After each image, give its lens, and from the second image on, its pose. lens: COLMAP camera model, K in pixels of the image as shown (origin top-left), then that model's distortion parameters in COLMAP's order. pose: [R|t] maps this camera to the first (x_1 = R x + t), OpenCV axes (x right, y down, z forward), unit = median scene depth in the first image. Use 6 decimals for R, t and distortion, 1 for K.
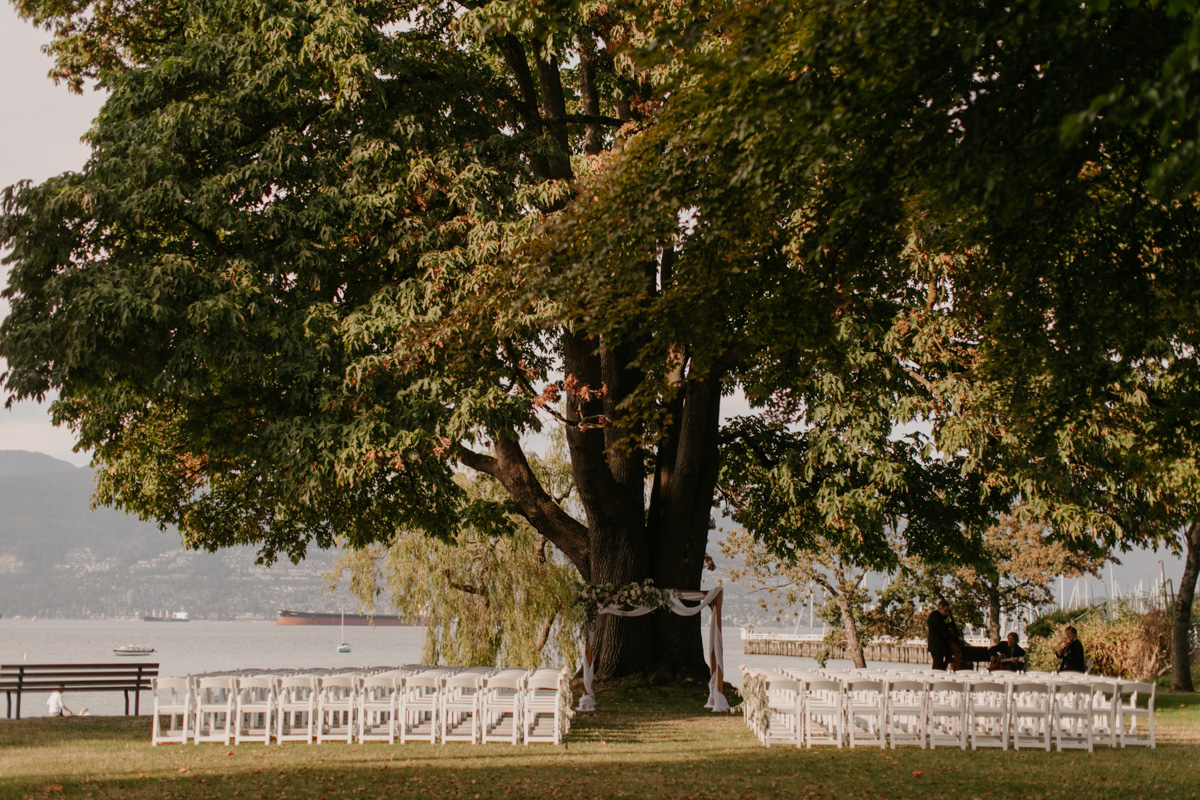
lens RADIAL K [[1720.4, 0, 599.5], [0, 1720.4, 398.3], [0, 0, 1]] dist [-0.132141, 0.000000]
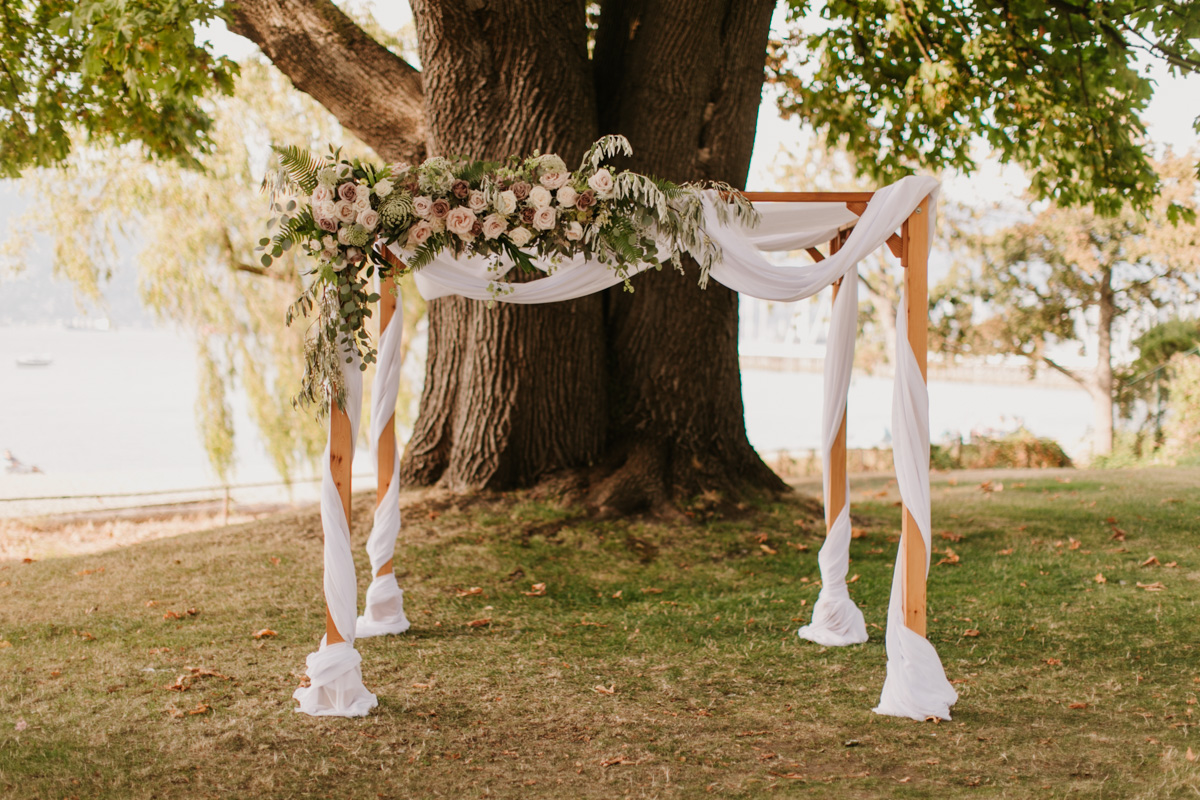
lens RADIAL K [[1720.4, 0, 599.8], [0, 1720.4, 398.8], [0, 0, 1]] dist [-0.132141, 0.000000]
pose [[0.999125, 0.002221, 0.041764, 0.017999], [-0.009278, 0.985478, 0.169549, 0.100766], [-0.040781, -0.169788, 0.984636, 0.773865]]
